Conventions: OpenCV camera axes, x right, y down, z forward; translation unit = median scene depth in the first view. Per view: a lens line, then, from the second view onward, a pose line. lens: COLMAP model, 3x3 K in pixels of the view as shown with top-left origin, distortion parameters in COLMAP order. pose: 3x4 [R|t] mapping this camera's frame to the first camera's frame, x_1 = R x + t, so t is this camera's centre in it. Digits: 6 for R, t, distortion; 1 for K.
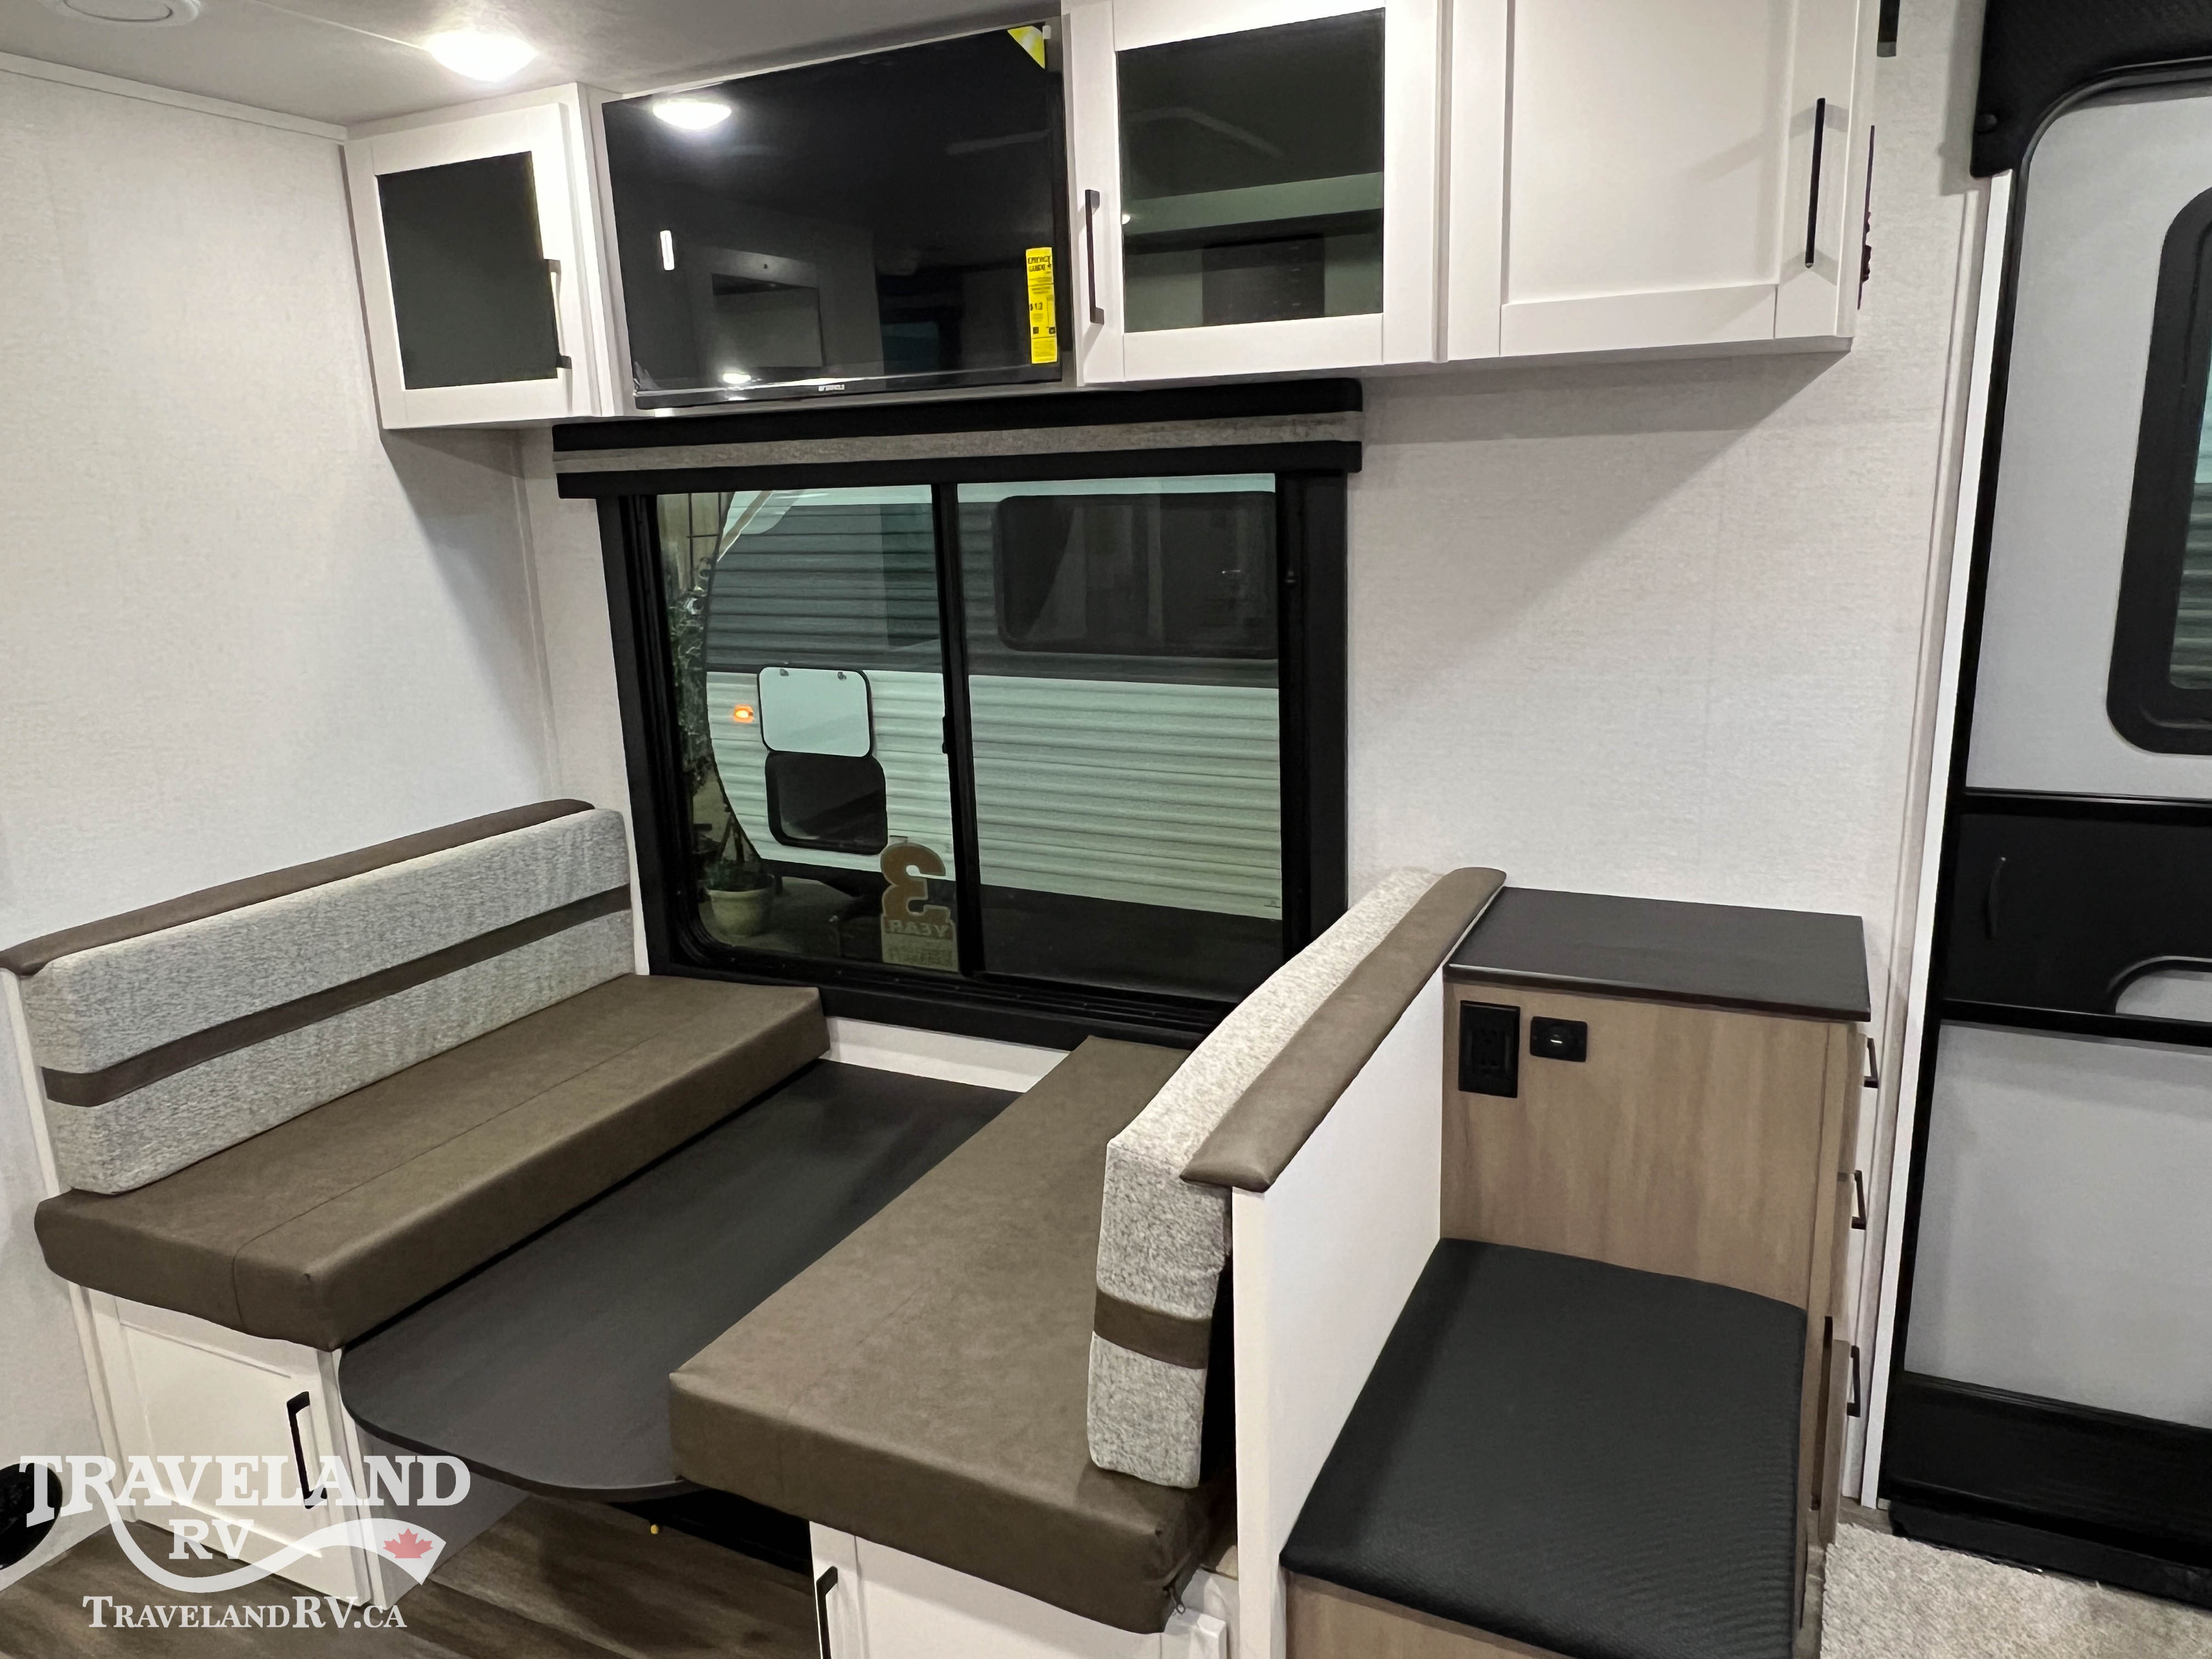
lens RADIAL K [[1483.1, 0, 1117.5], [0, 1483.1, 826.3], [0, 0, 1]] dist [0.000294, -0.001825]
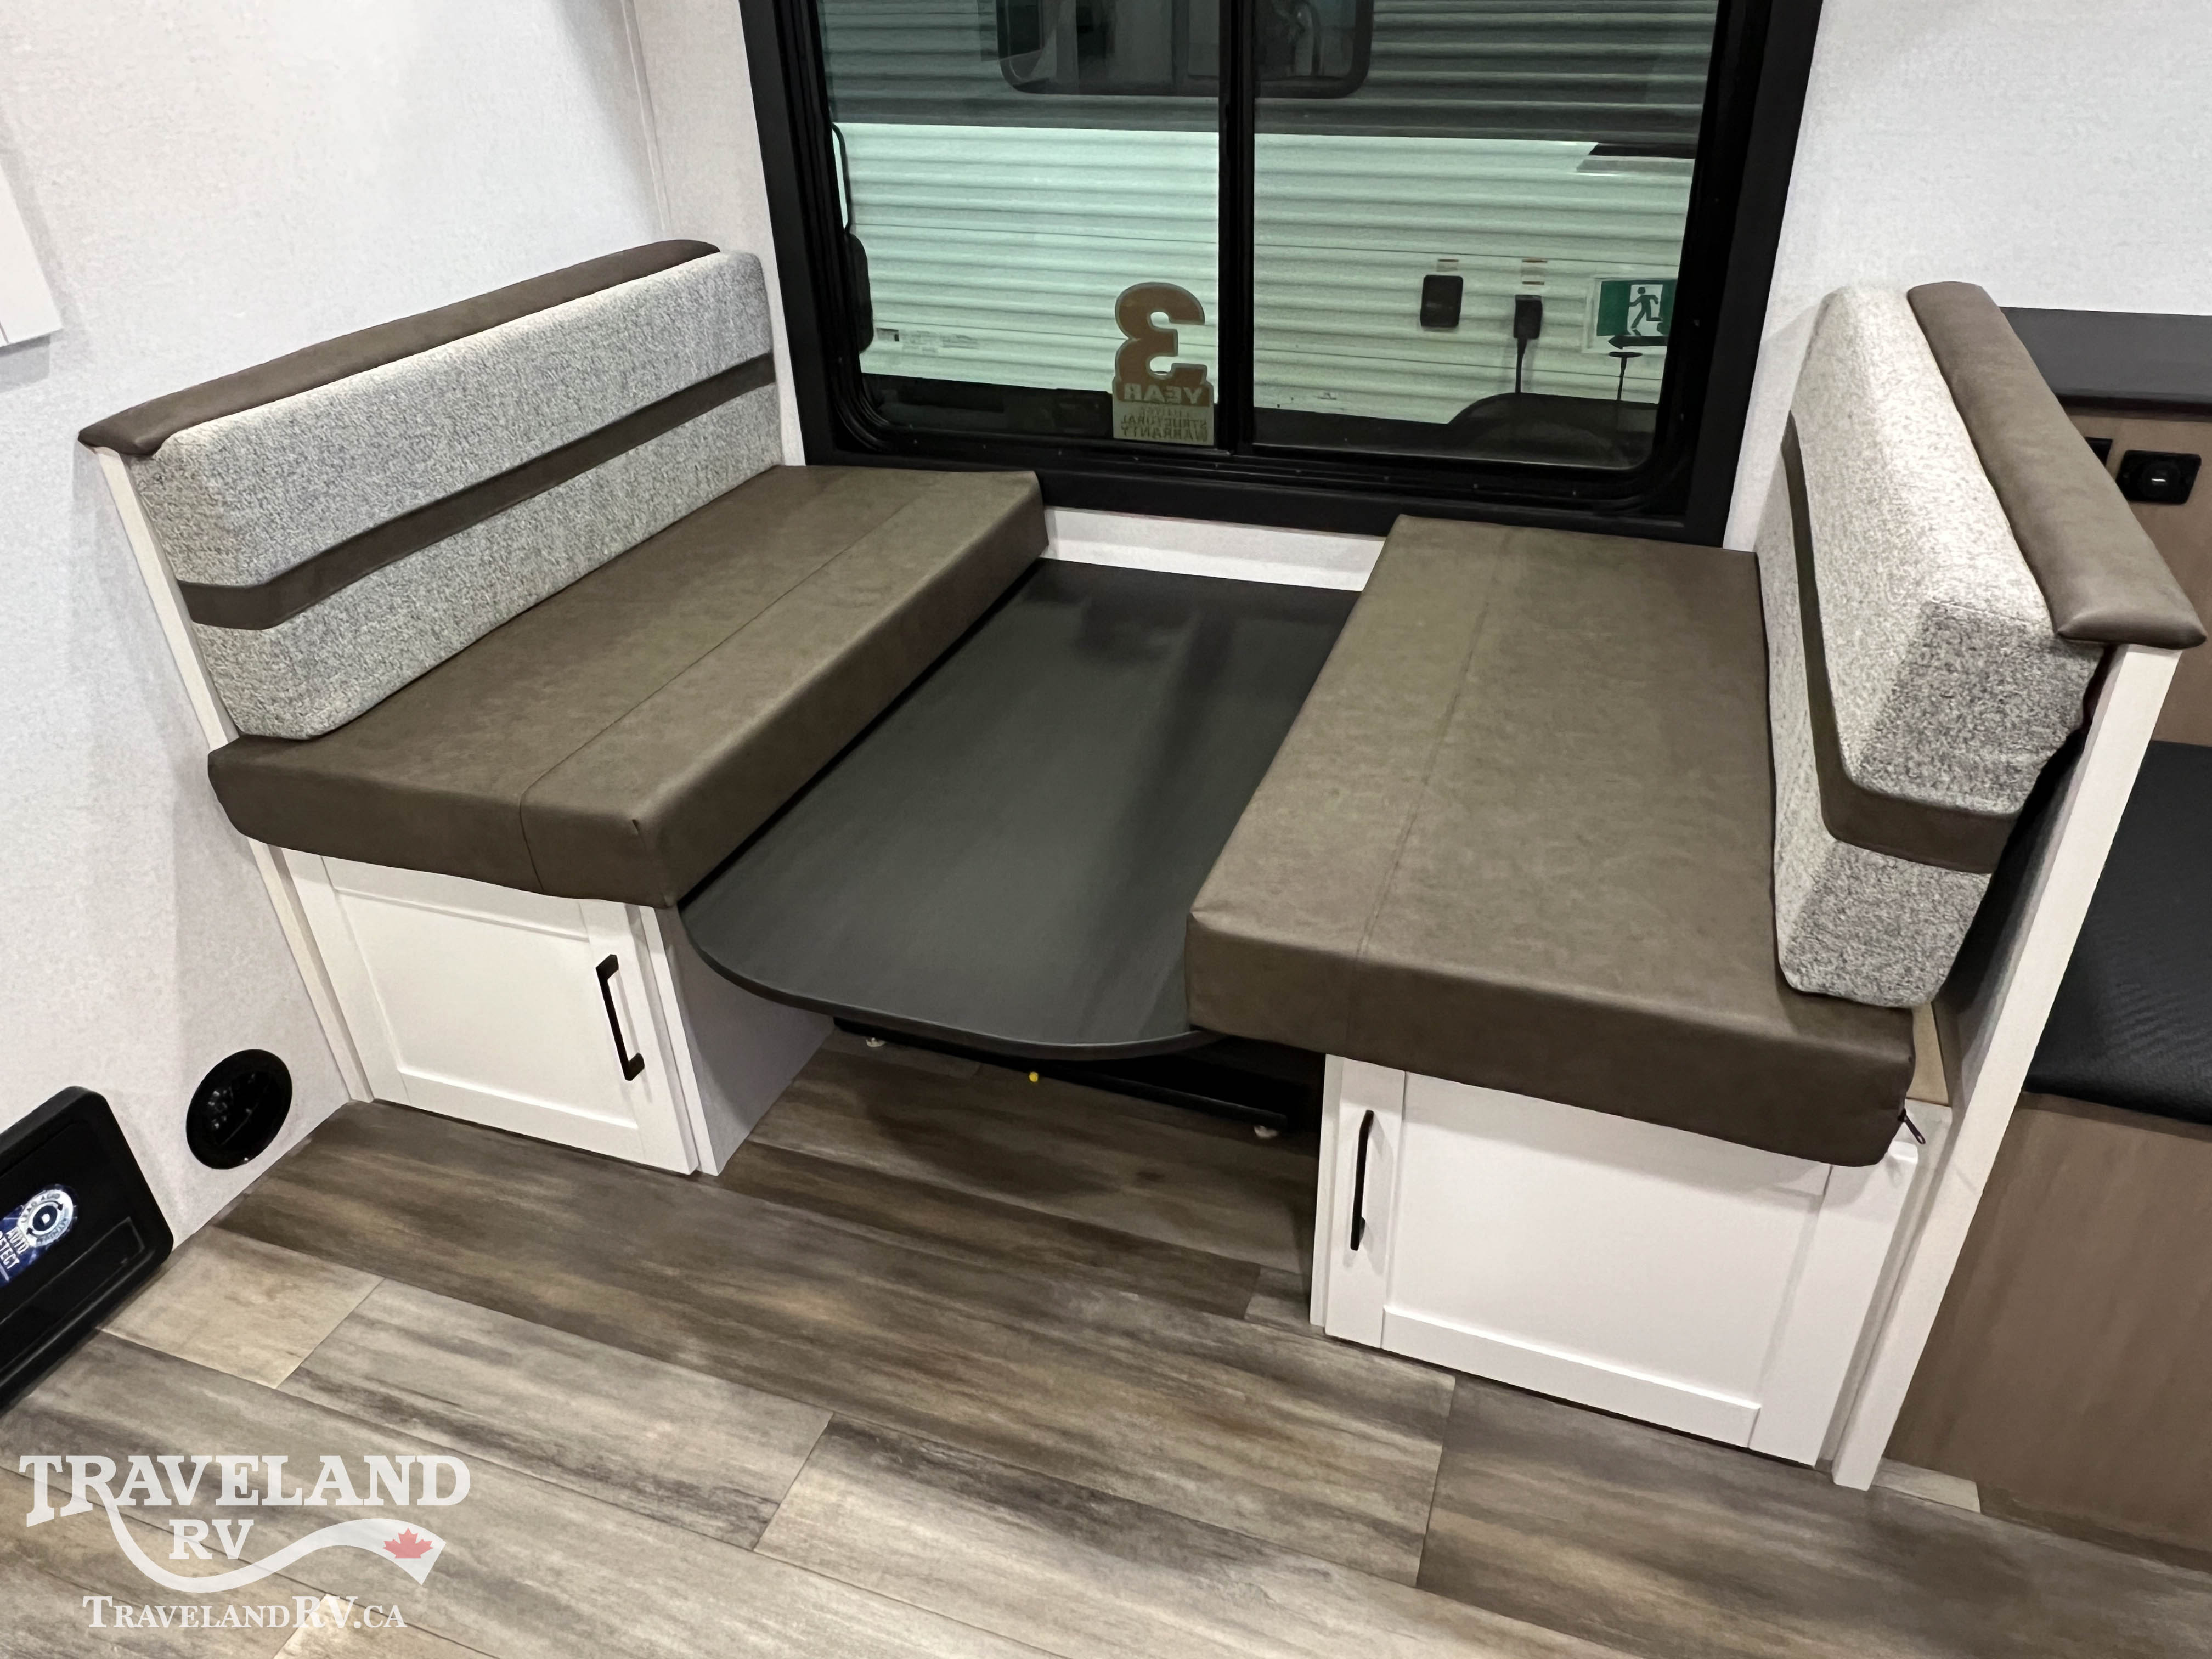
lens RADIAL K [[1487.9, 0, 1124.3], [0, 1487.9, 821.3], [0, 0, 1]] dist [0.002070, -0.004400]
pose [[0.995126, -0.046830, 0.086788, -0.301023], [0.018100, 0.951841, 0.306059, 0.052176], [-0.096941, -0.302996, 0.948048, 0.180406]]
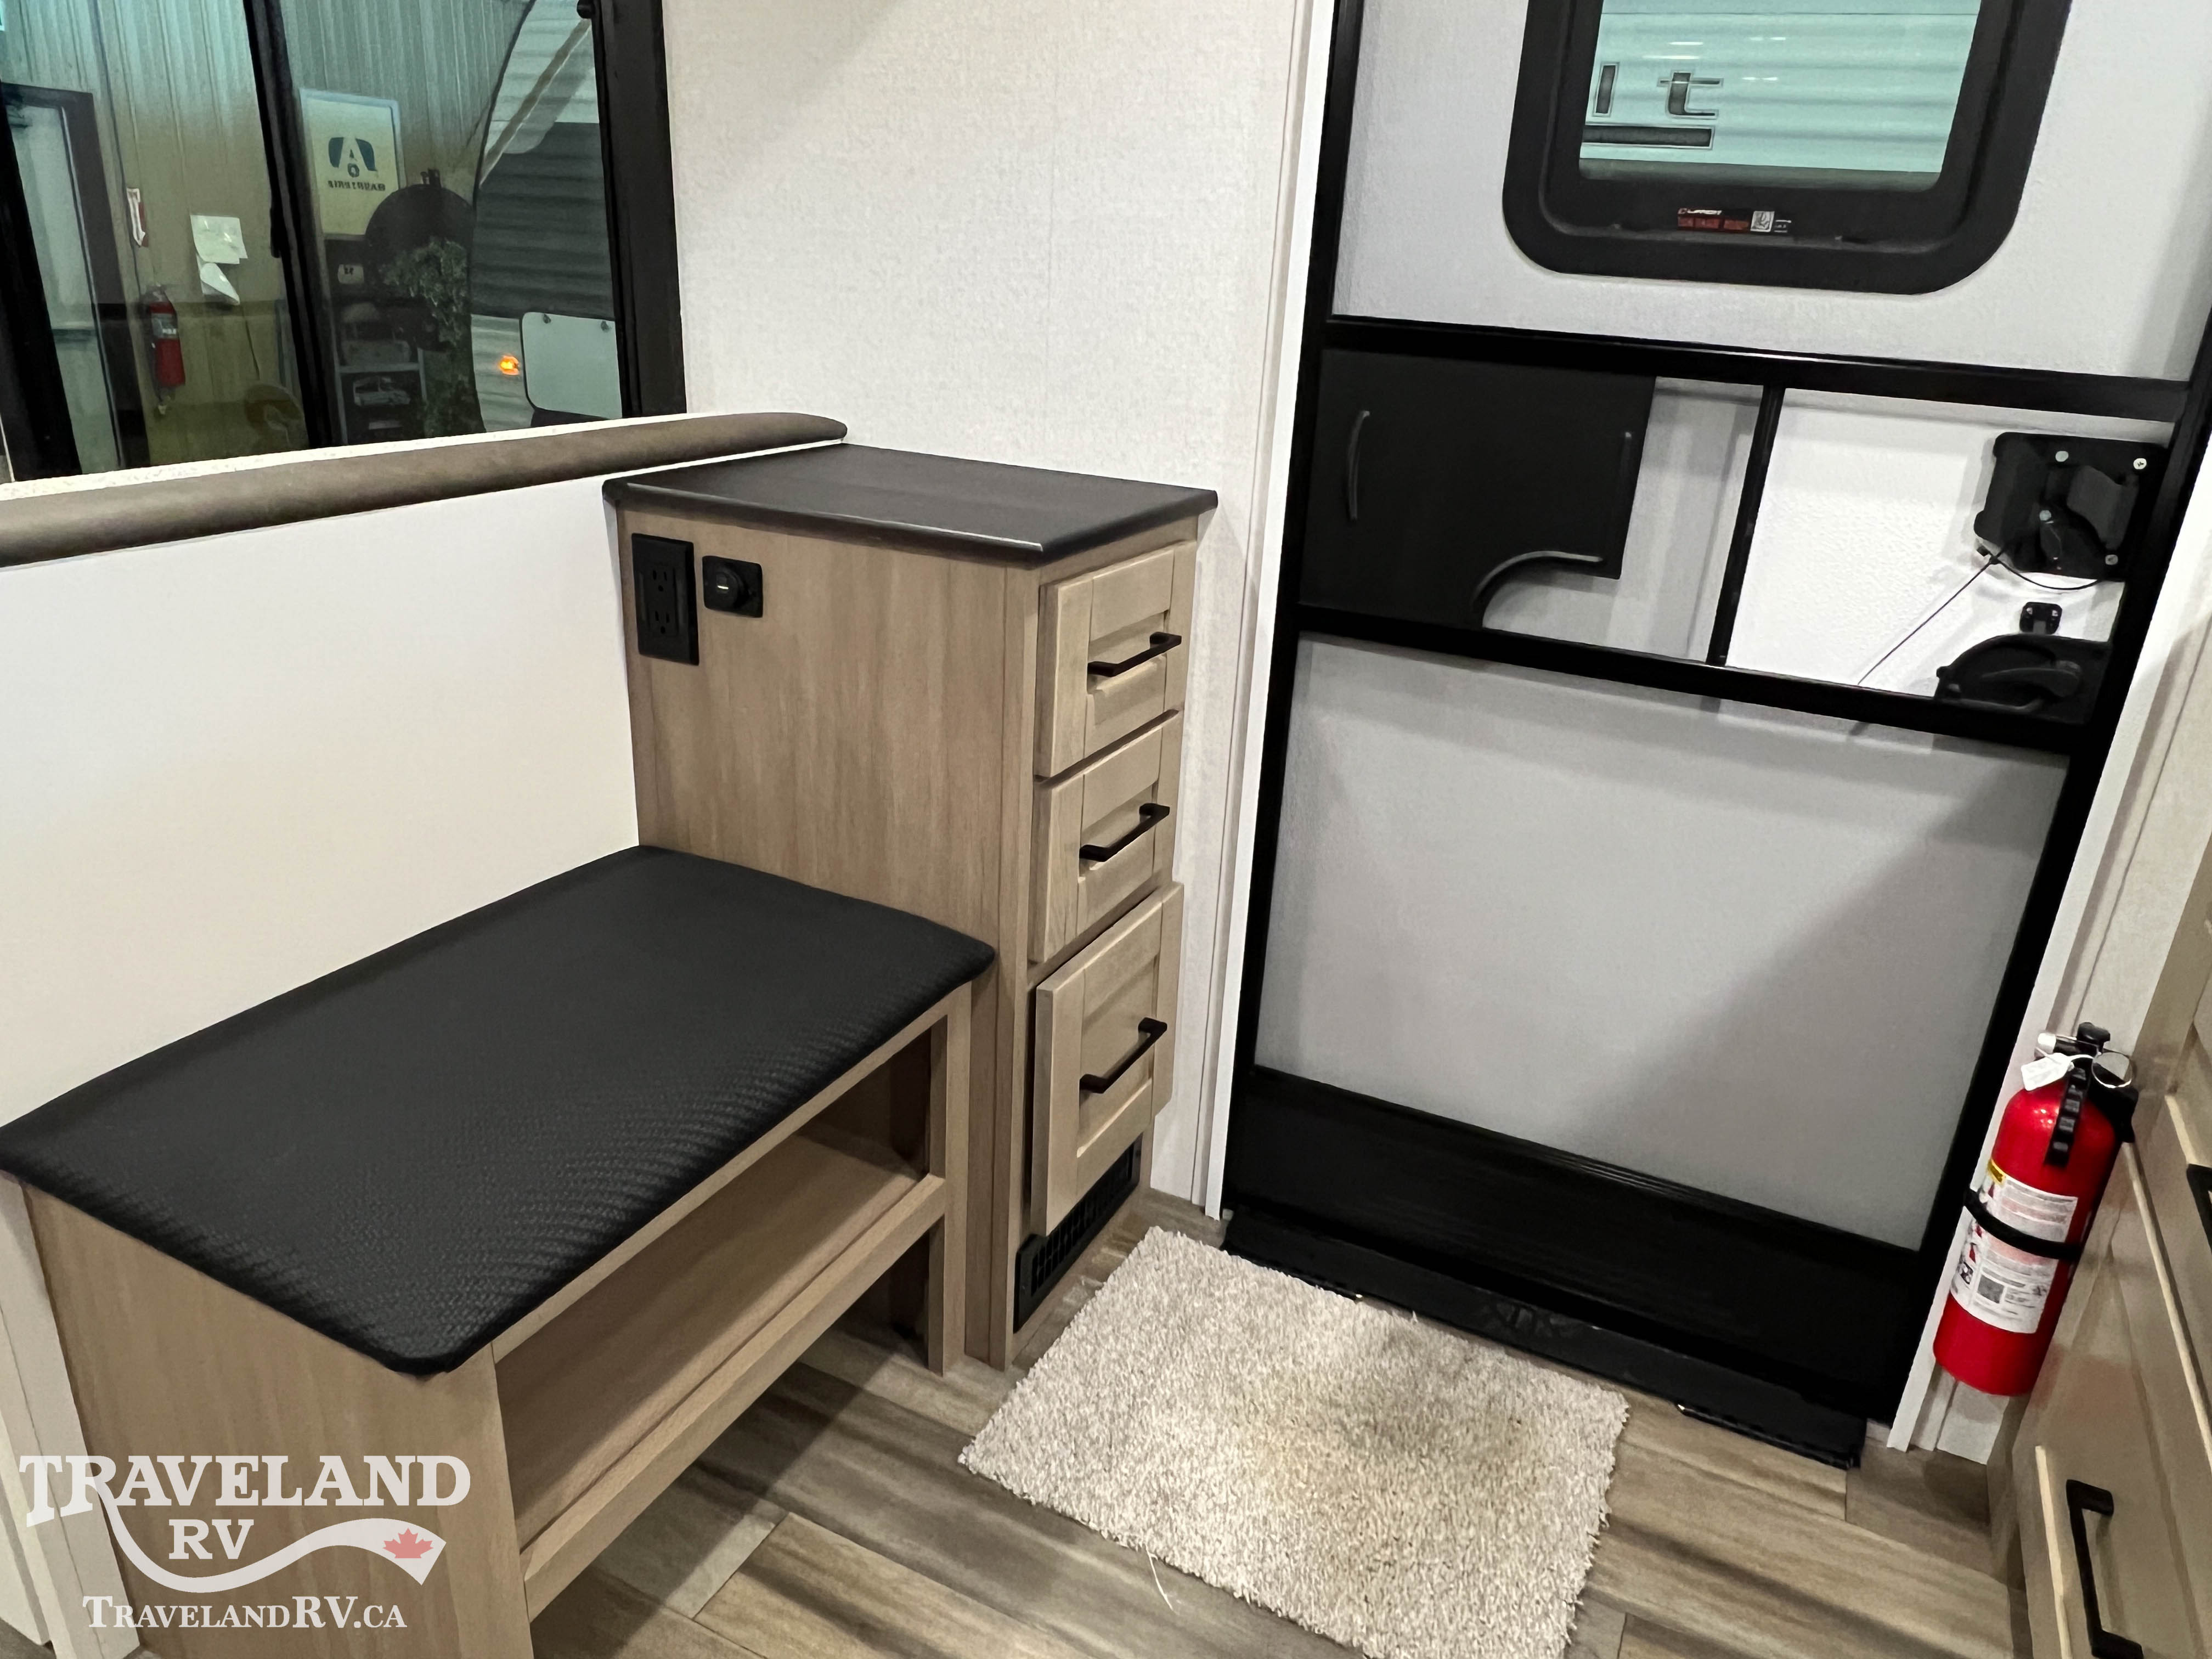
lens RADIAL K [[1483.1, 0, 1117.5], [0, 1483.1, 826.3], [0, 0, 1]] dist [0.000294, -0.001825]
pose [[0.996219, 0.085671, 0.014413, 0.419790], [-0.086861, 0.985184, 0.147880, 0.114415], [-0.001531, -0.148573, 0.988900, 0.186587]]
